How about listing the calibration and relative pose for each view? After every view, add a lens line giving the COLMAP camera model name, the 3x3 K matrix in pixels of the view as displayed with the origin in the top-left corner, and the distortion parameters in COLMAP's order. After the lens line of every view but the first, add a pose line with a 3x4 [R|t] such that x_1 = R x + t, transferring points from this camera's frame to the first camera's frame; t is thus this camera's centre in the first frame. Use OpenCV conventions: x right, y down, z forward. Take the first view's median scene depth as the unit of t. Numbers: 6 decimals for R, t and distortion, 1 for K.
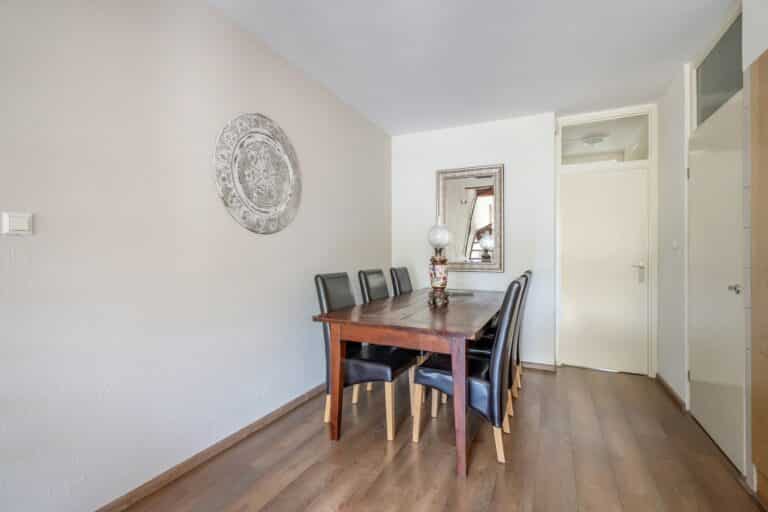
lens RADIAL K [[342.4, 0, 380.3], [0, 342.4, 250.3], [0, 0, 1]] dist [0.000446, -0.000125]
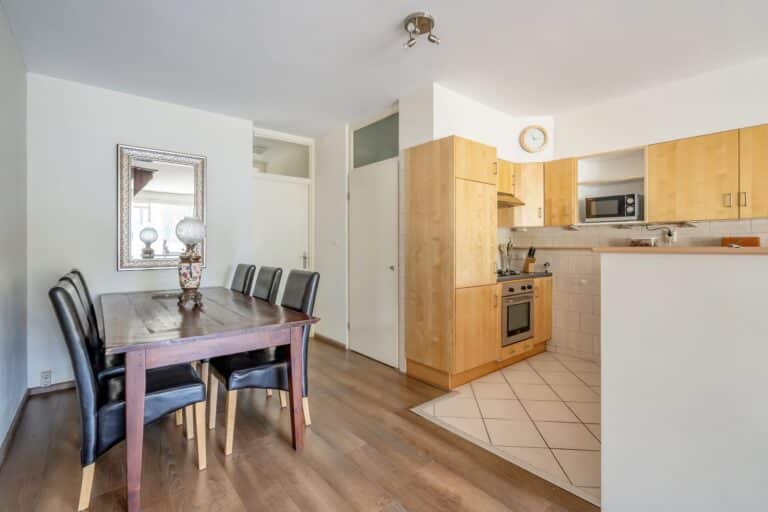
lens RADIAL K [[356.9, 0, 368.9], [0, 356.9, 246.7], [0, 0, 1]] dist [-0.001145, -0.000279]
pose [[0.433487, -0.003789, 0.901152, -0.460236], [-0.006374, 0.999953, 0.007271, -0.008136], [-0.901137, -0.008896, 0.433443, 0.187938]]
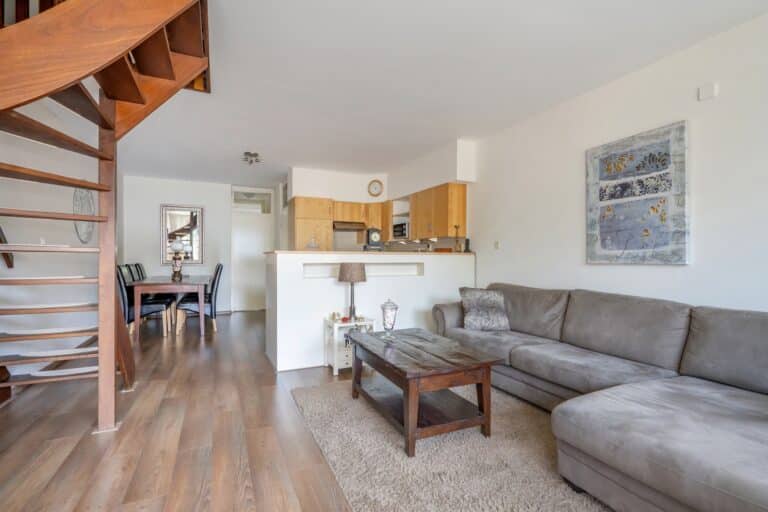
lens RADIAL K [[360.9, 0, 373.2], [0, 360.9, 263.8], [0, 0, 1]] dist [-0.000398, -0.000066]
pose [[0.649129, -0.015128, 0.760528, -0.690640], [-0.006137, 0.999666, 0.025123, 0.001985], [-0.760654, -0.020976, 0.648819, -1.244669]]
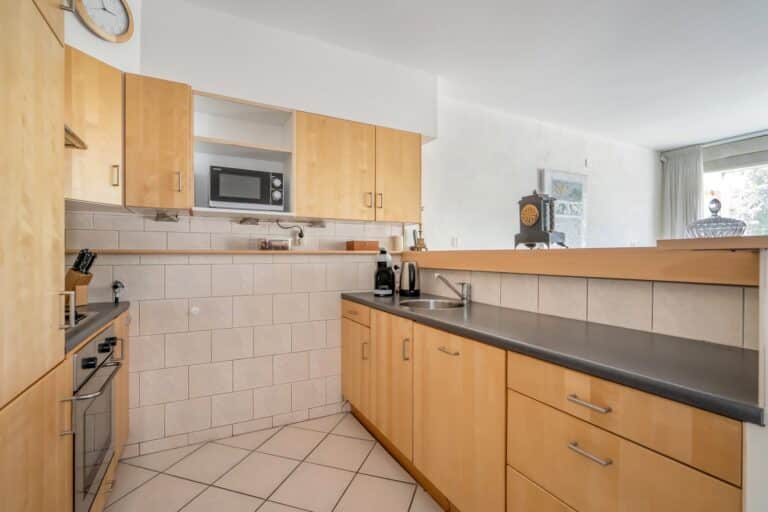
lens RADIAL K [[351.1, 0, 384.0], [0, 351.1, 256.0], [0, 0, 1]] dist [-0.001375, 0.000081]
pose [[-0.802064, -0.003857, 0.597225, 0.296569], [-0.007735, 0.999962, -0.003931, 0.008948], [-0.597188, -0.007773, -0.802064, 0.405359]]
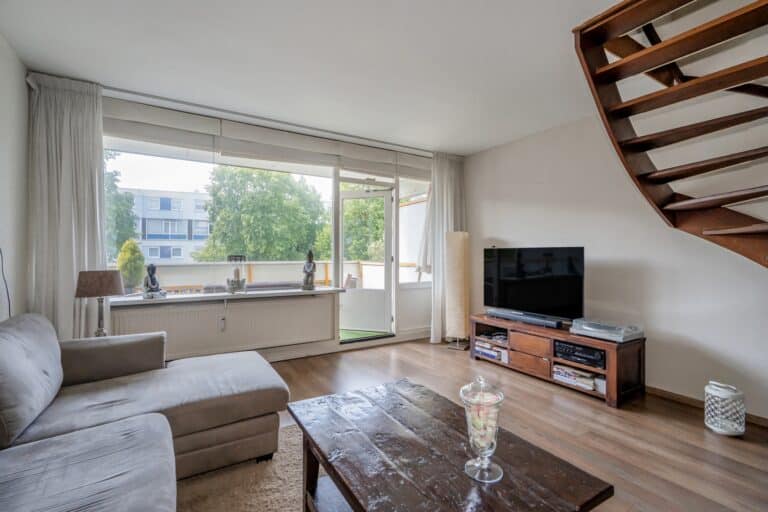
lens RADIAL K [[351.1, 0, 384.0], [0, 351.1, 256.0], [0, 0, 1]] dist [-0.001375, 0.000081]
pose [[-0.535481, 0.001248, -0.844546, 0.521620], [0.003938, 0.999992, -0.001019, -0.012139], [0.844538, -0.003871, -0.535481, -0.488332]]
